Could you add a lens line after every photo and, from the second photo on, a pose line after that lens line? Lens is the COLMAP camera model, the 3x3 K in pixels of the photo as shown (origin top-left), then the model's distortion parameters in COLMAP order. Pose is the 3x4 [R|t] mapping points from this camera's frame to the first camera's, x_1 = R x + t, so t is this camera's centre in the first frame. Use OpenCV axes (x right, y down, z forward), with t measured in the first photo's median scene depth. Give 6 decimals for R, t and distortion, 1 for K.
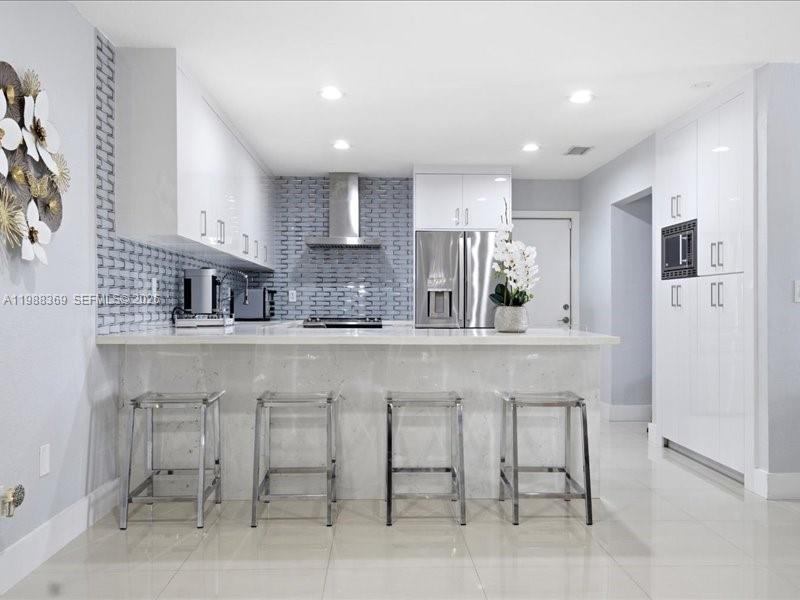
lens RADIAL K [[693.0, 0, 401.2], [0, 693.0, 311.6], [0, 0, 1]] dist [0.002545, 0.005445]
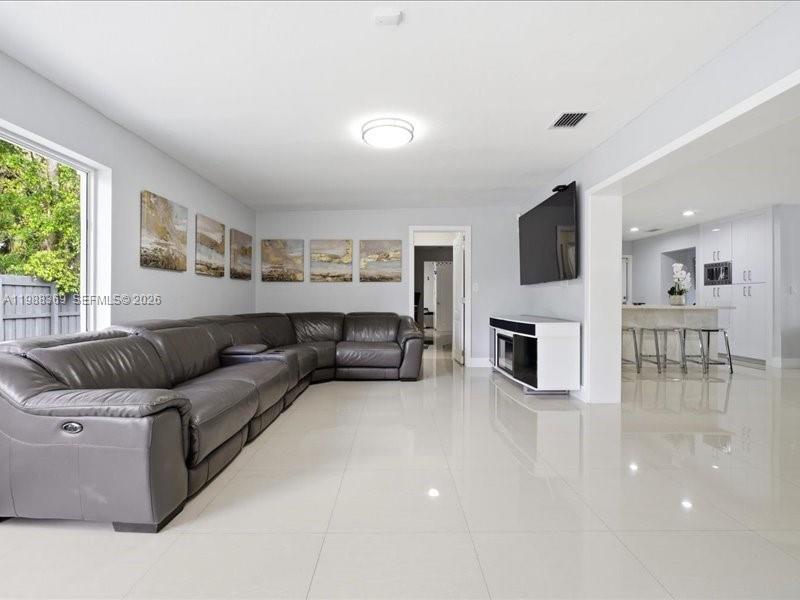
lens RADIAL K [[382.0, 0, 405.8], [0, 382.0, 298.2], [0, 0, 1]] dist [0.000500, 0.000679]
pose [[0.999775, 0.005087, -0.020612, -0.703897], [-0.005337, 0.999913, -0.012104, 0.022513], [0.020549, 0.012211, 0.999714, -0.393127]]
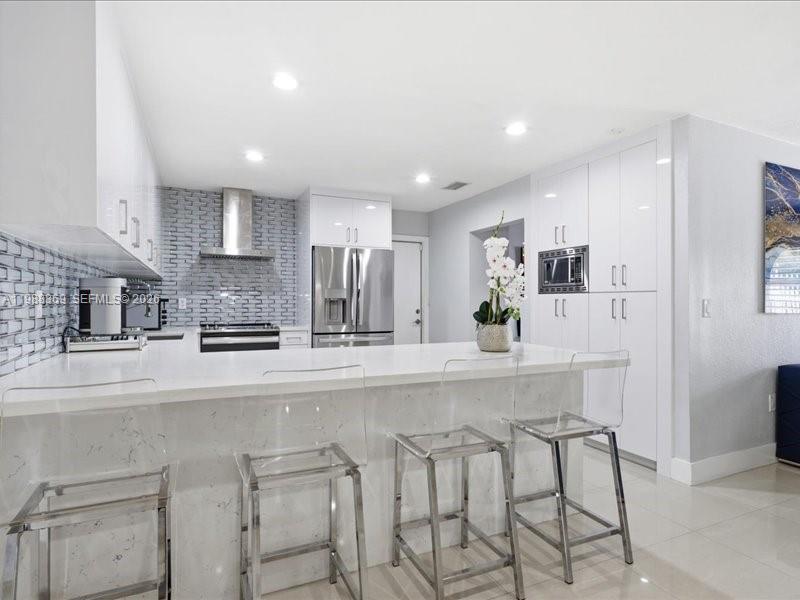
lens RADIAL K [[448.6, 0, 399.9], [0, 448.6, 302.5], [0, 0, 1]] dist [-0.001182, 0.000373]
pose [[0.924607, -0.000312, 0.380923, -0.170687], [0.002809, 0.999978, -0.006000, -0.029047], [-0.380913, 0.006618, 0.924587, 0.393398]]
